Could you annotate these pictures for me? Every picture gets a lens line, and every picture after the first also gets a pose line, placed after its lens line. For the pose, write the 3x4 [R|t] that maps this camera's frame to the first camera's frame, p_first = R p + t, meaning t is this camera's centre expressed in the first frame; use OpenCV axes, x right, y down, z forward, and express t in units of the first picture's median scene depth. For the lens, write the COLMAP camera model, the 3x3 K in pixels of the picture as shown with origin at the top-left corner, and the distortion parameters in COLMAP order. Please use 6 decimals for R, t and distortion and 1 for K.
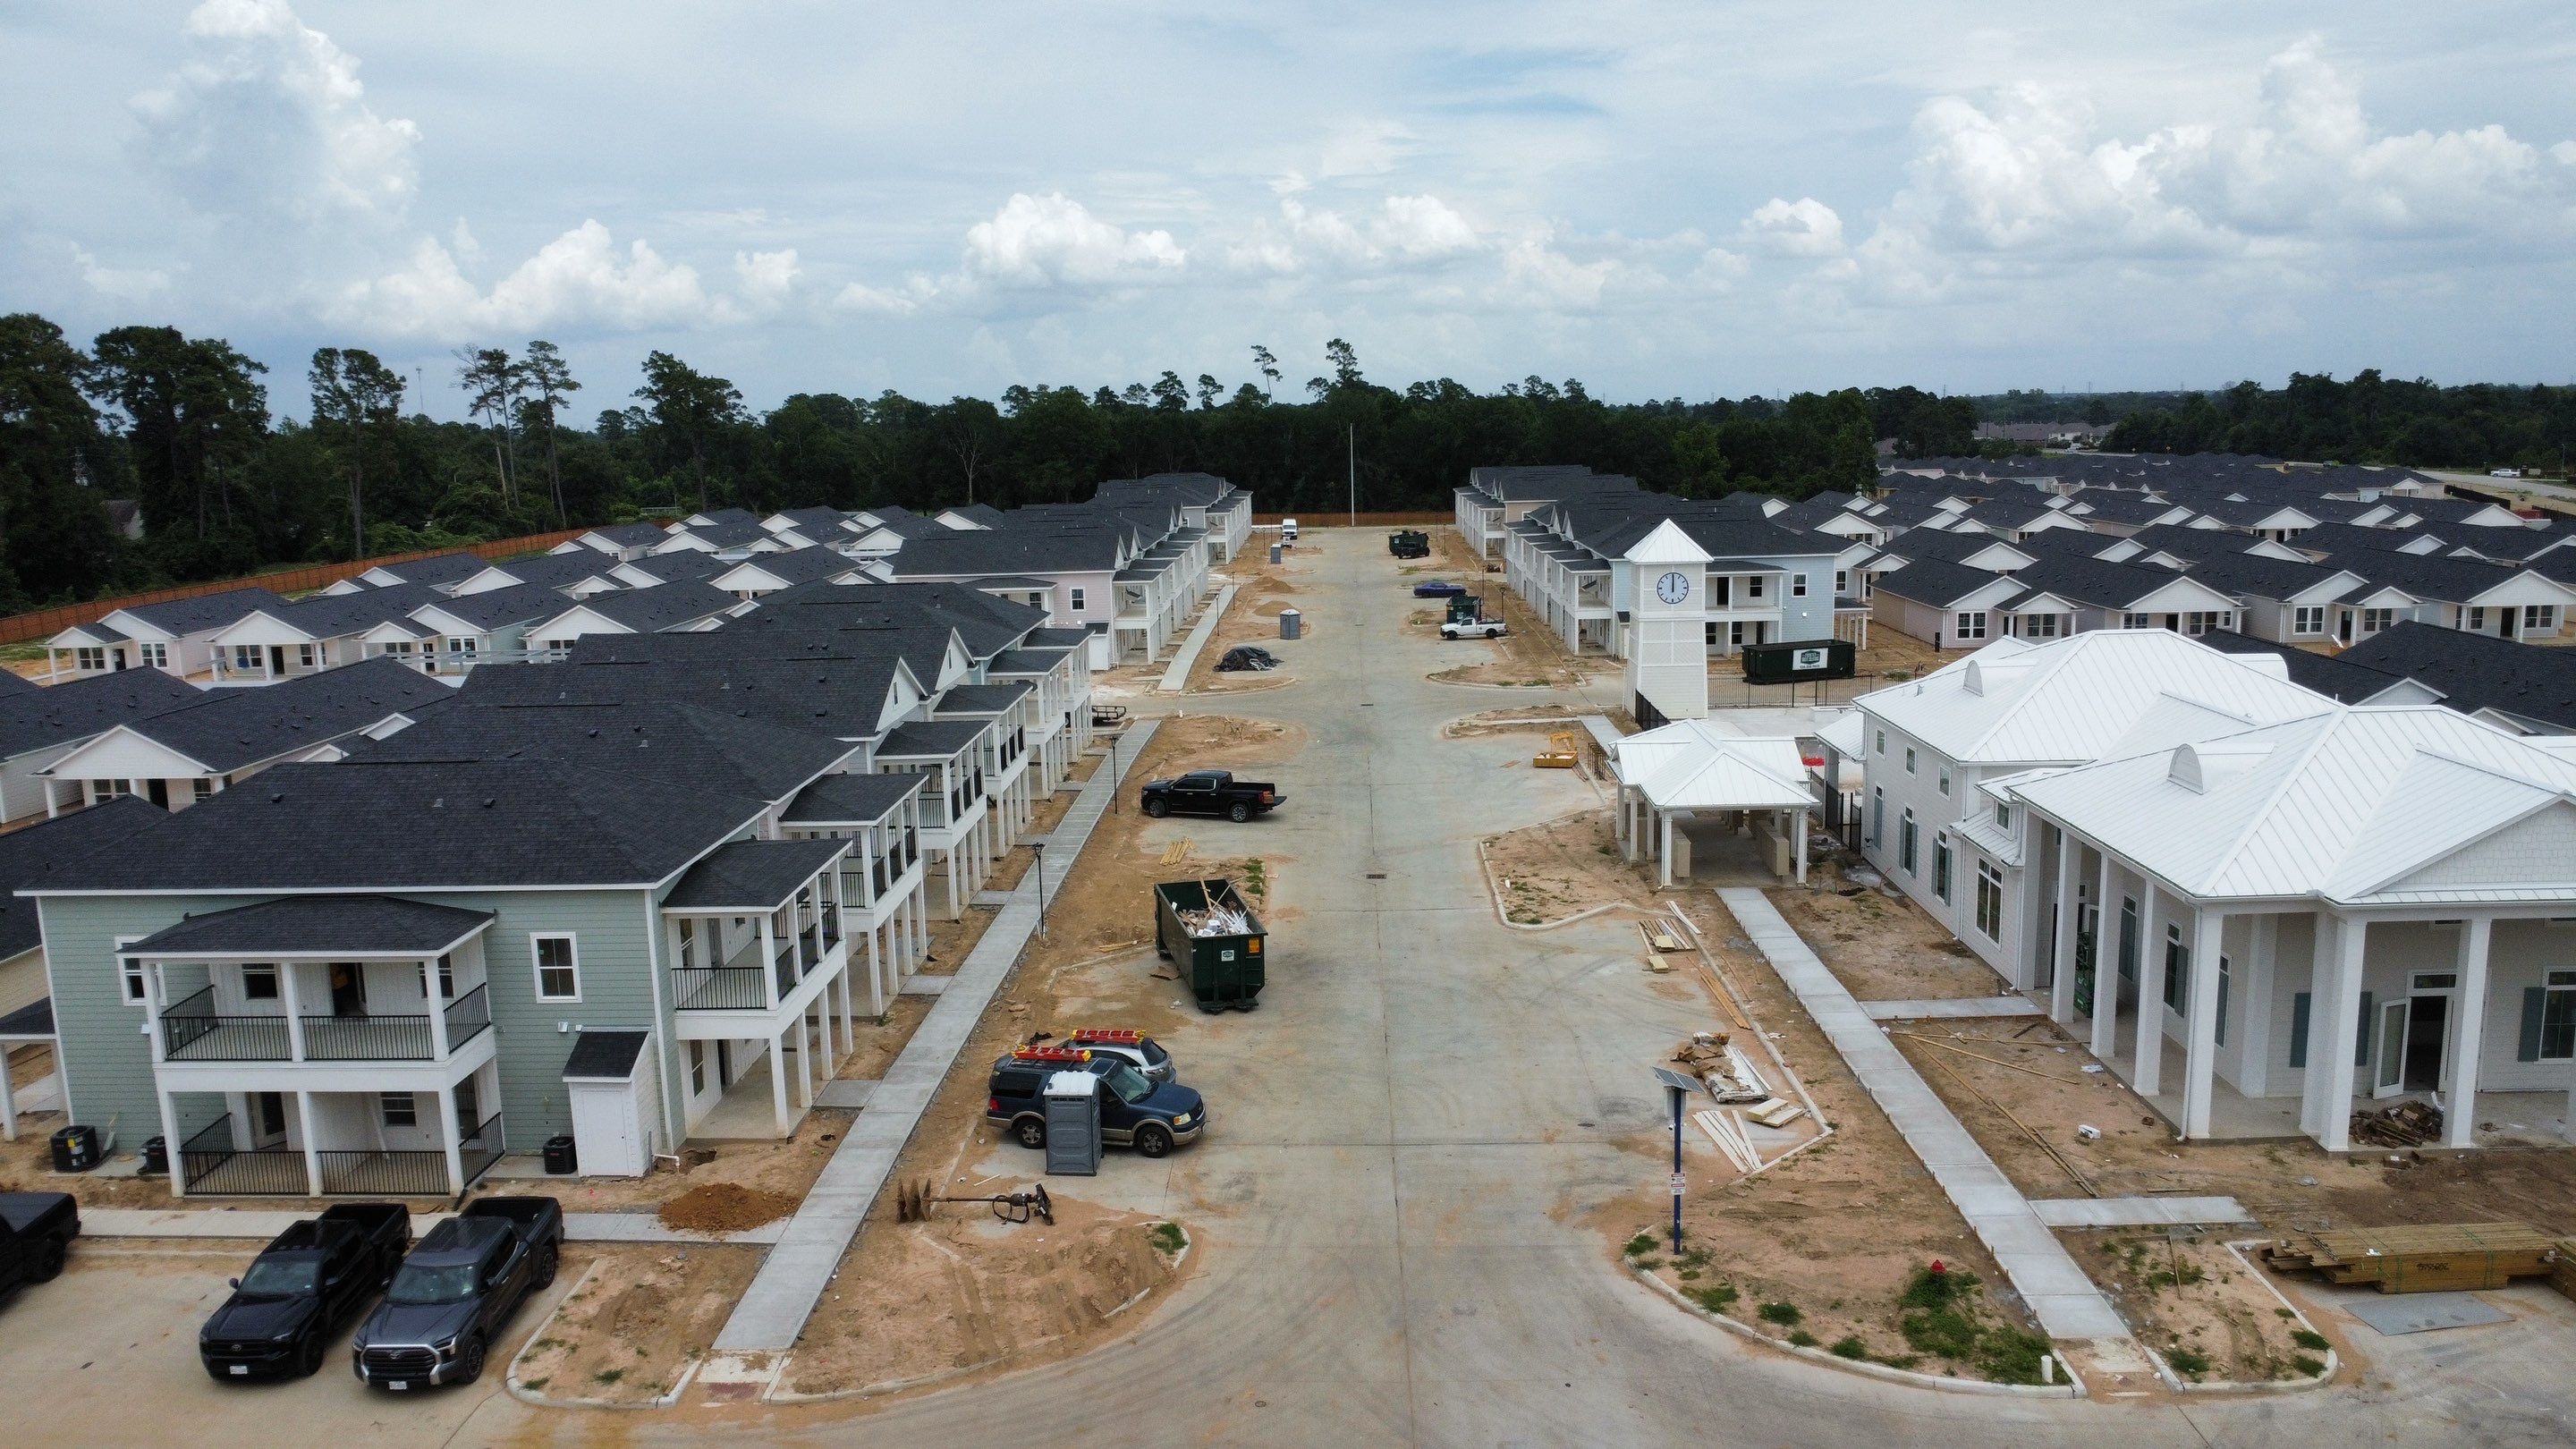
lens RADIAL K [[1869.2, 0, 1276.4], [0, 1869.2, 736.2], [0, 0, 1]] dist [-0.033472, -0.000152]
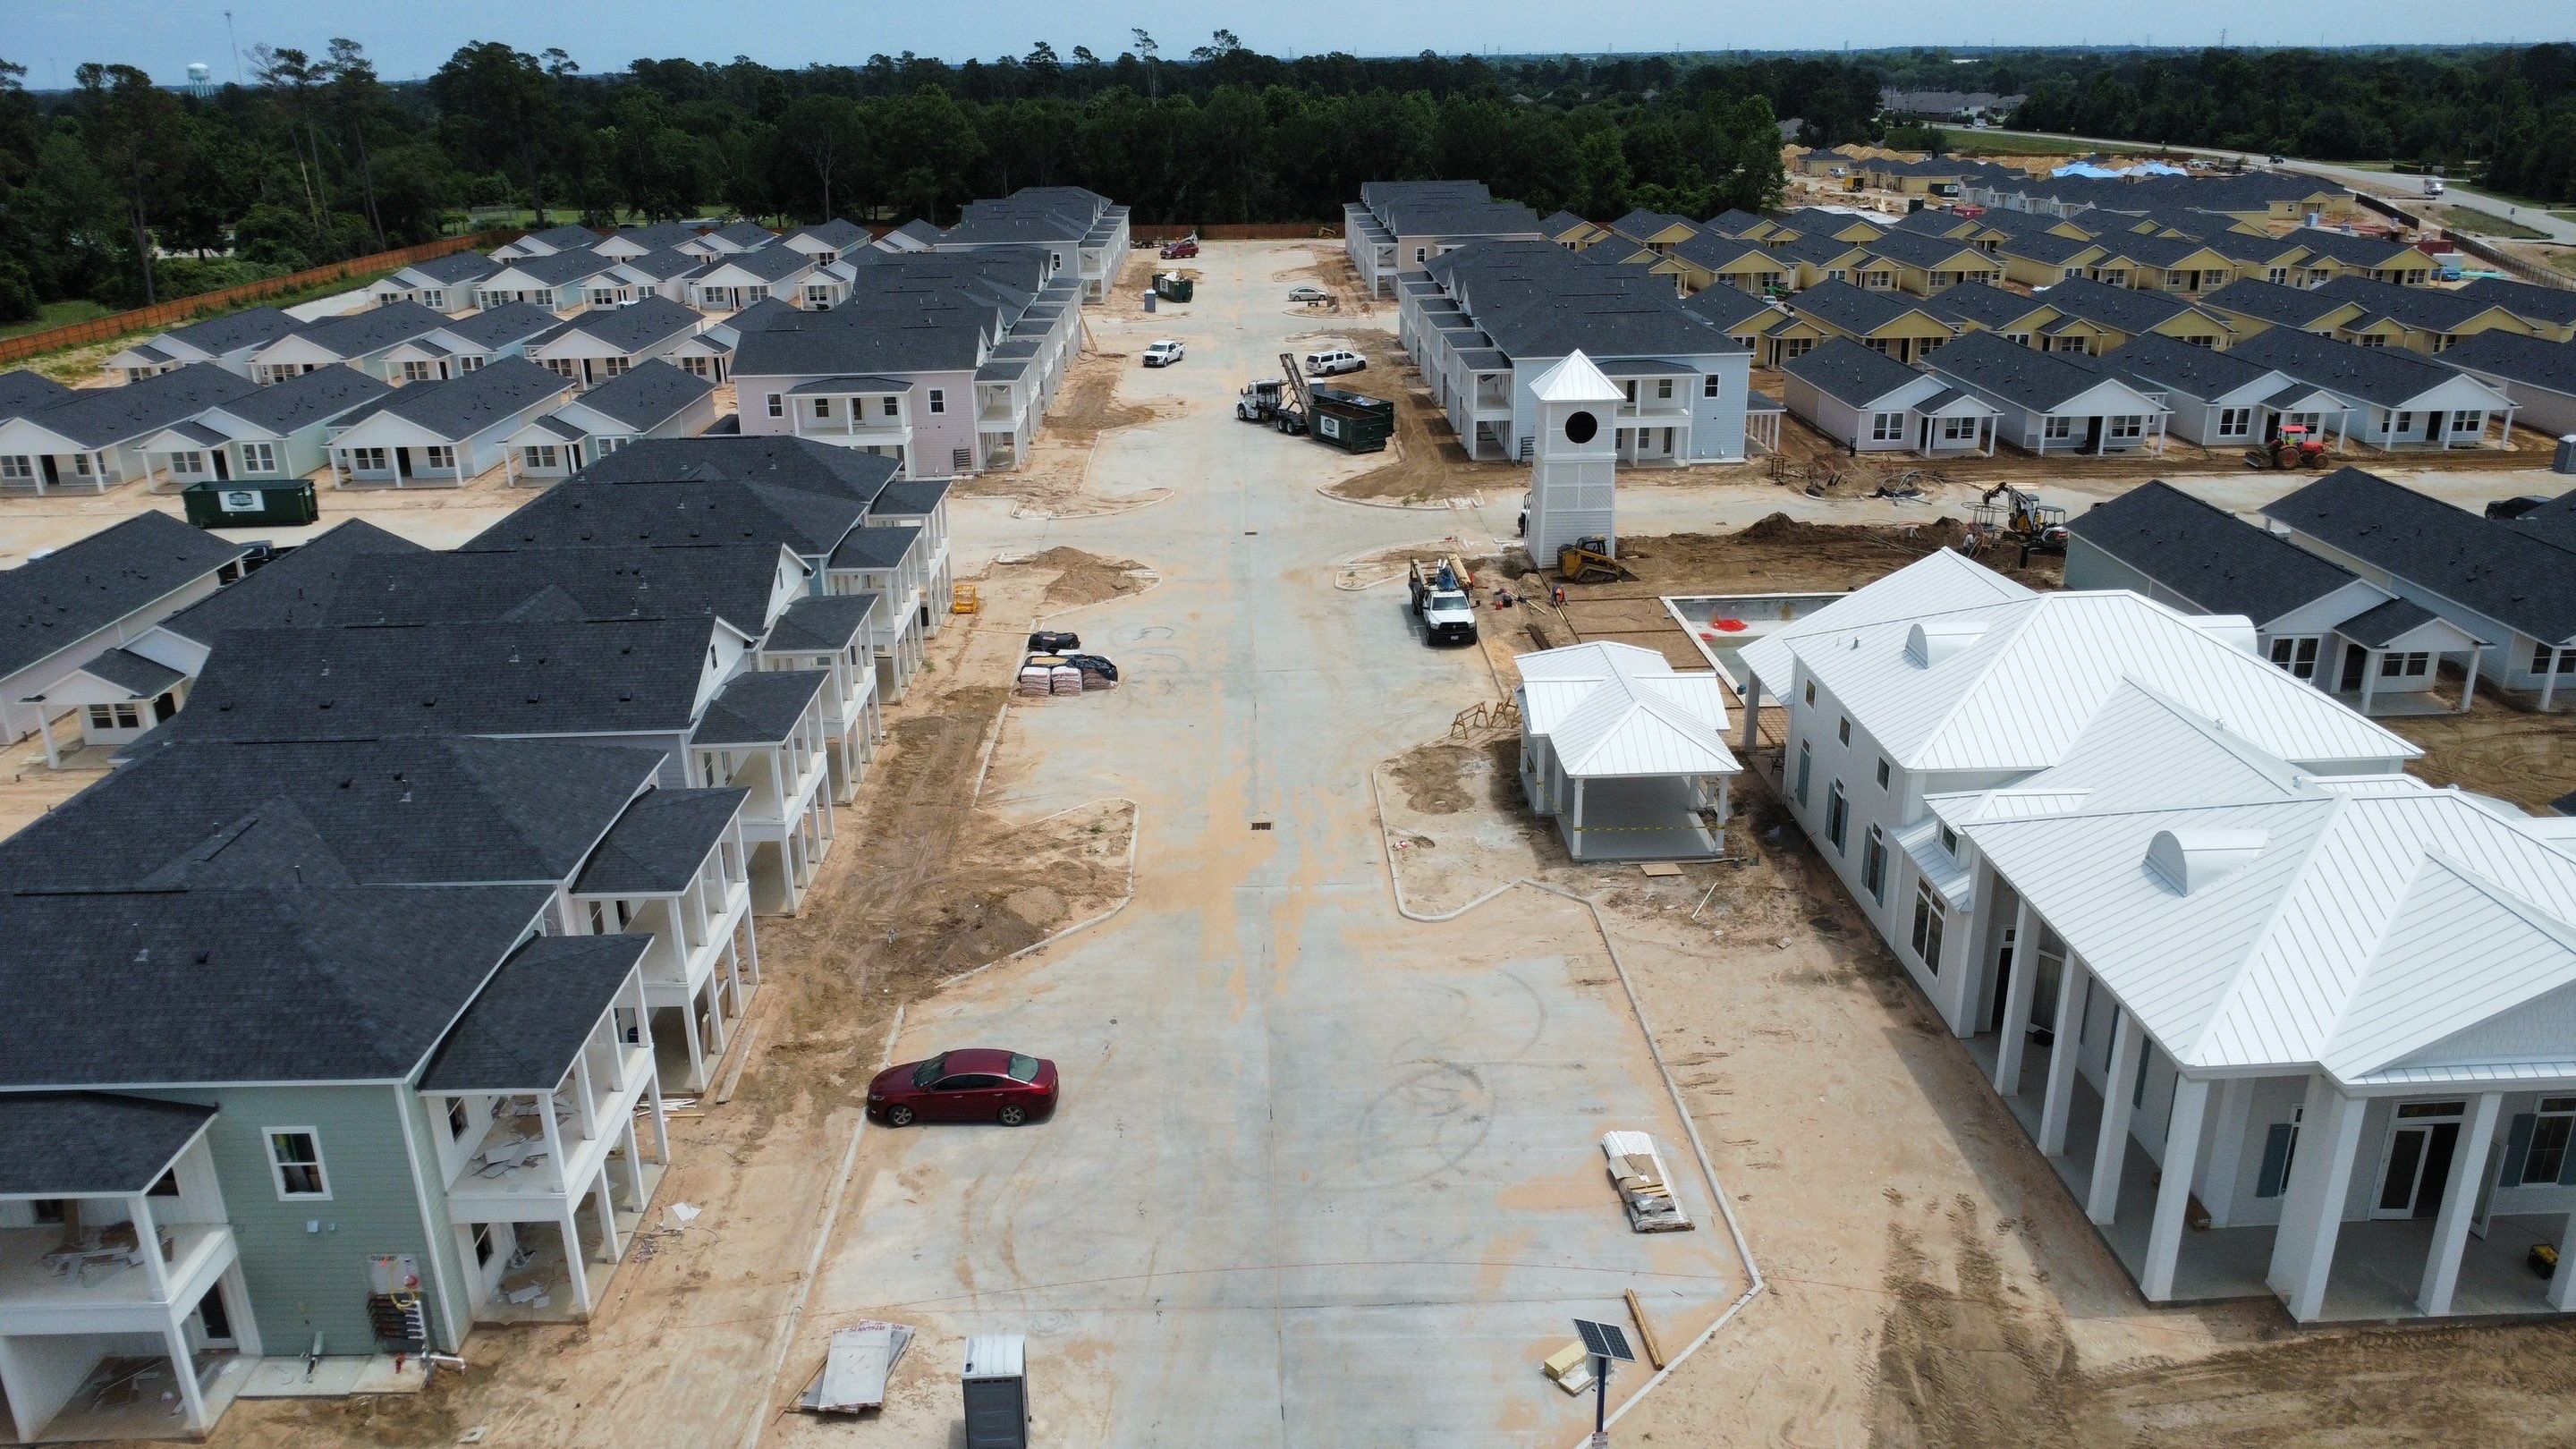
lens RADIAL K [[1869.2, 0, 1276.1], [0, 1869.2, 728.0], [0, 0, 1]] dist [-0.033472, -0.000152]
pose [[0.998191, -0.012829, 0.058731, 0.002985], [0.002432, 0.984780, 0.173786, -0.051208], [-0.060067, -0.173329, 0.983031, 0.041275]]
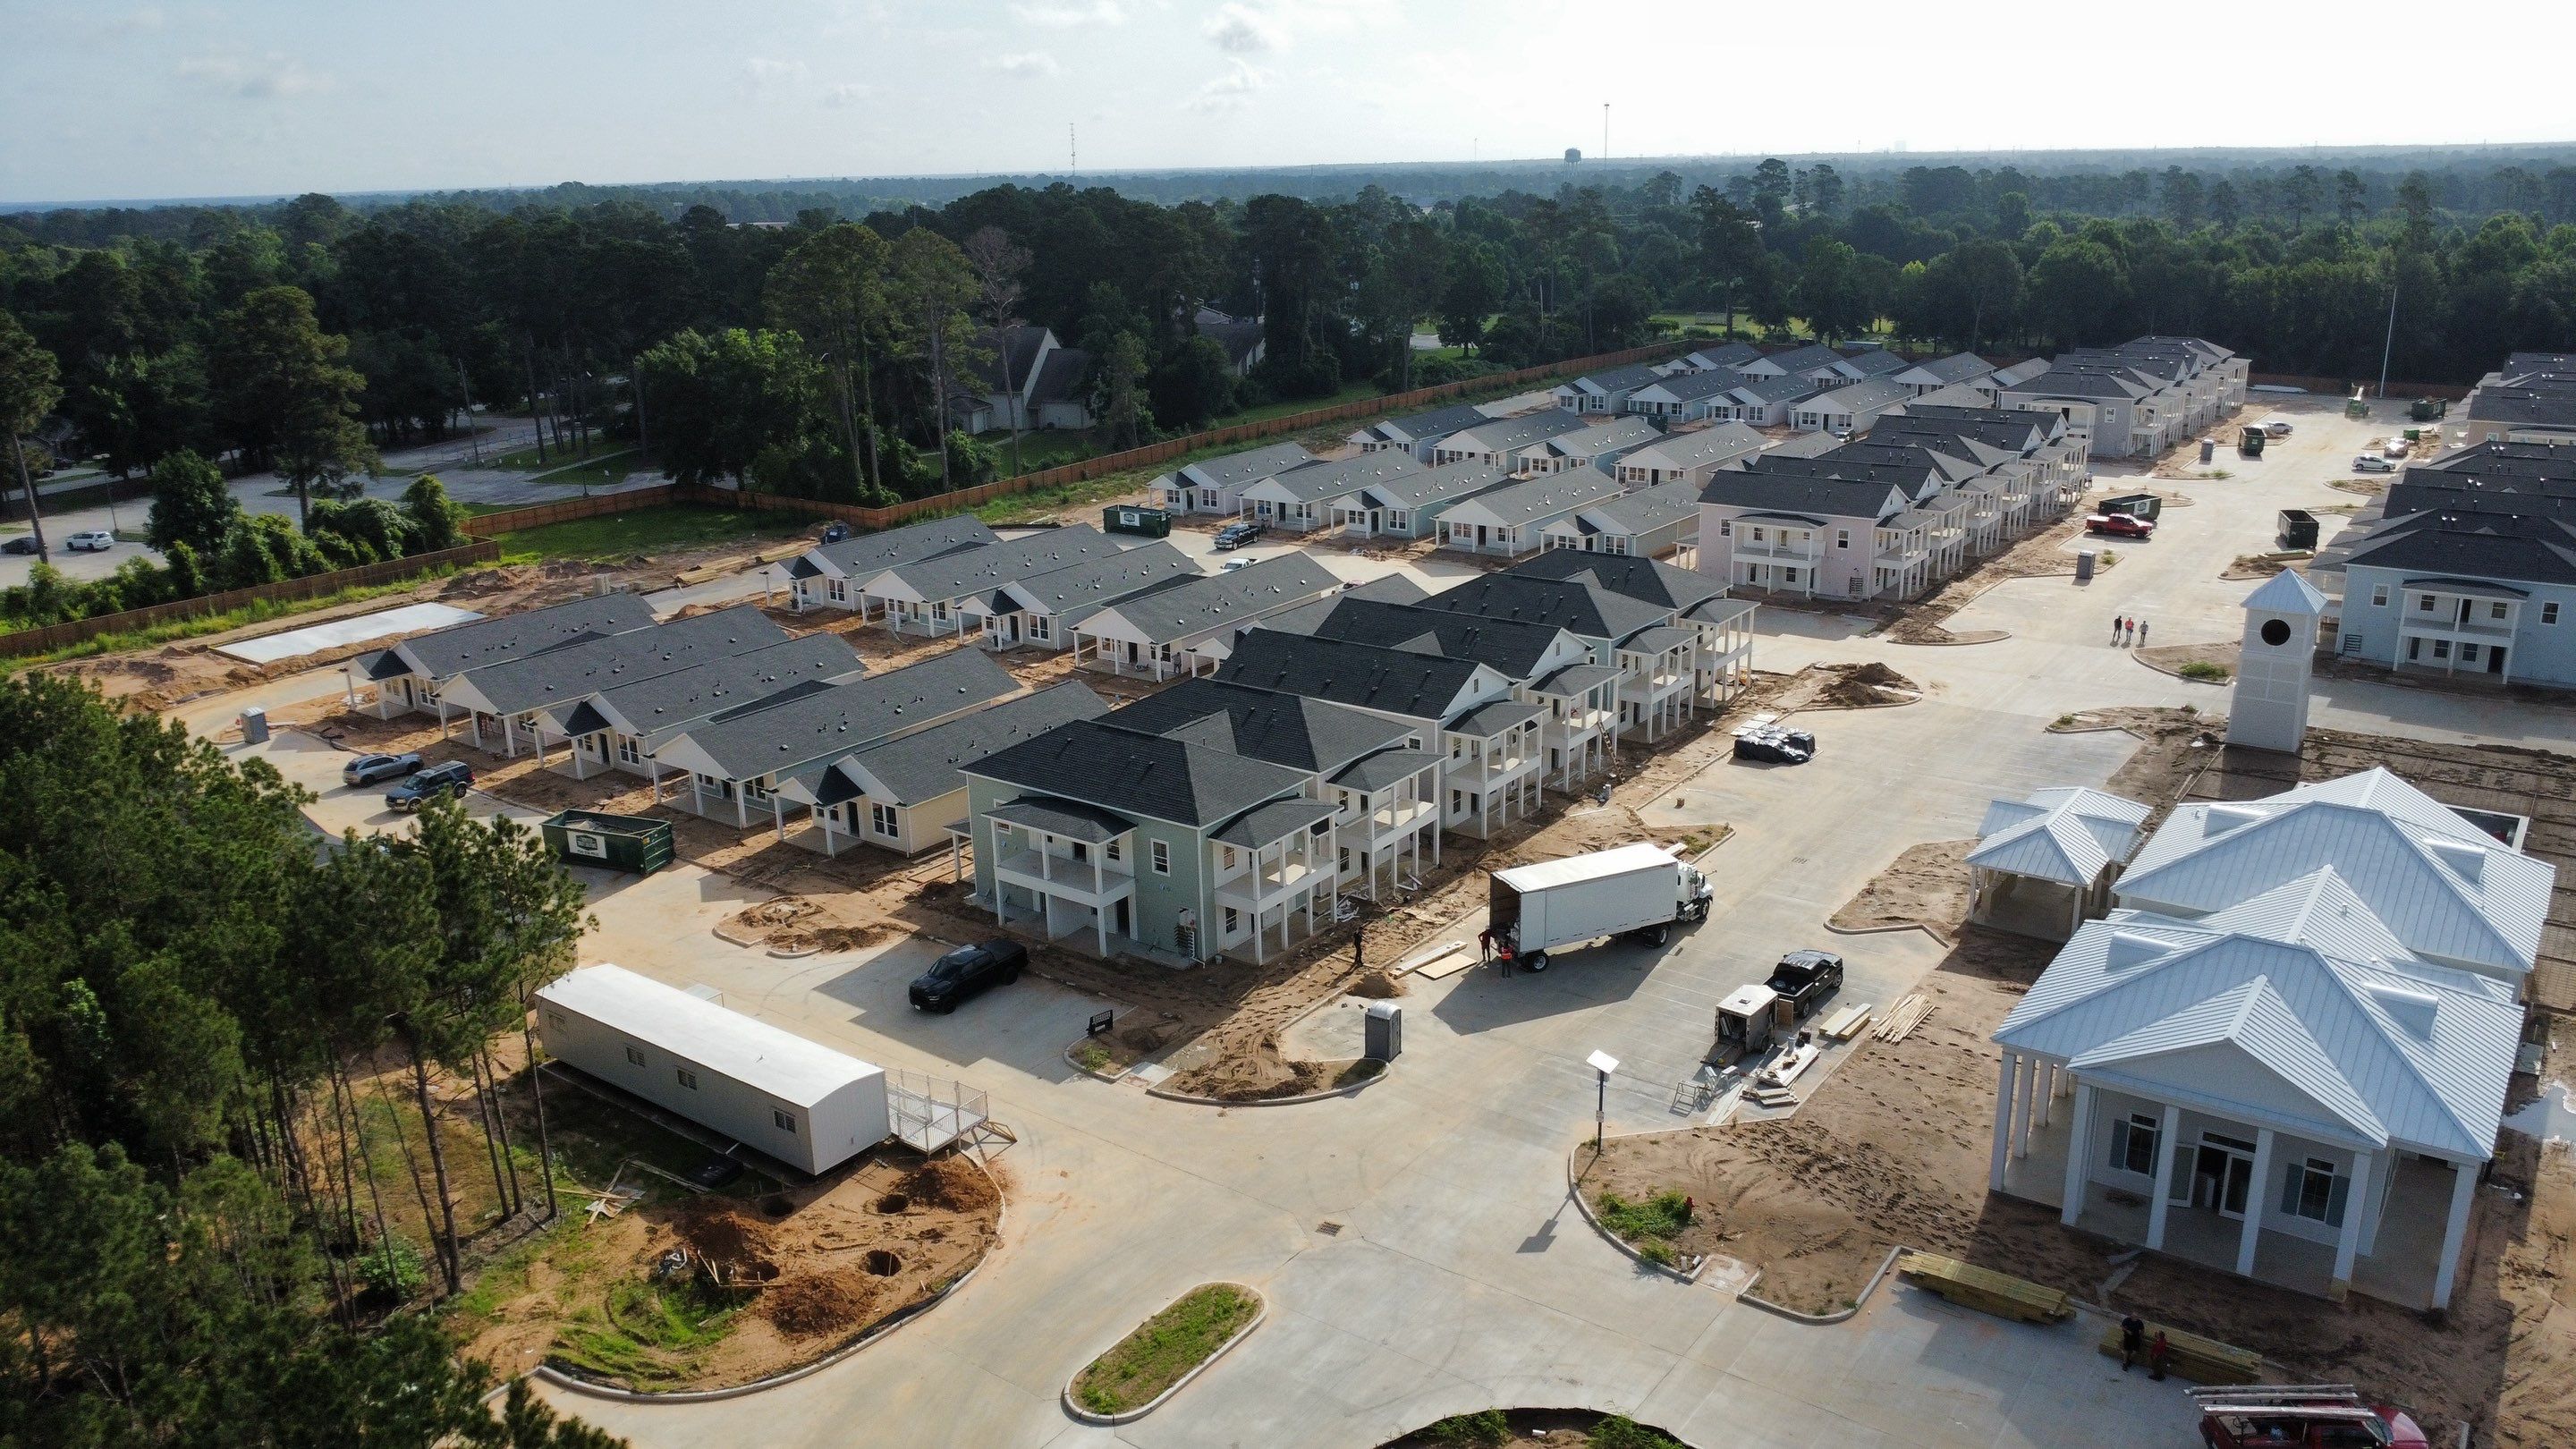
lens RADIAL K [[1869.2, 0, 1274.9], [0, 1869.2, 746.8], [0, 0, 1]] dist [-0.033472, -0.000152]
pose [[0.822613, 0.175416, -0.540866, 0.179924], [-0.092902, 0.979905, 0.176510, -0.082795], [0.560960, -0.094952, 0.822379, -0.130197]]
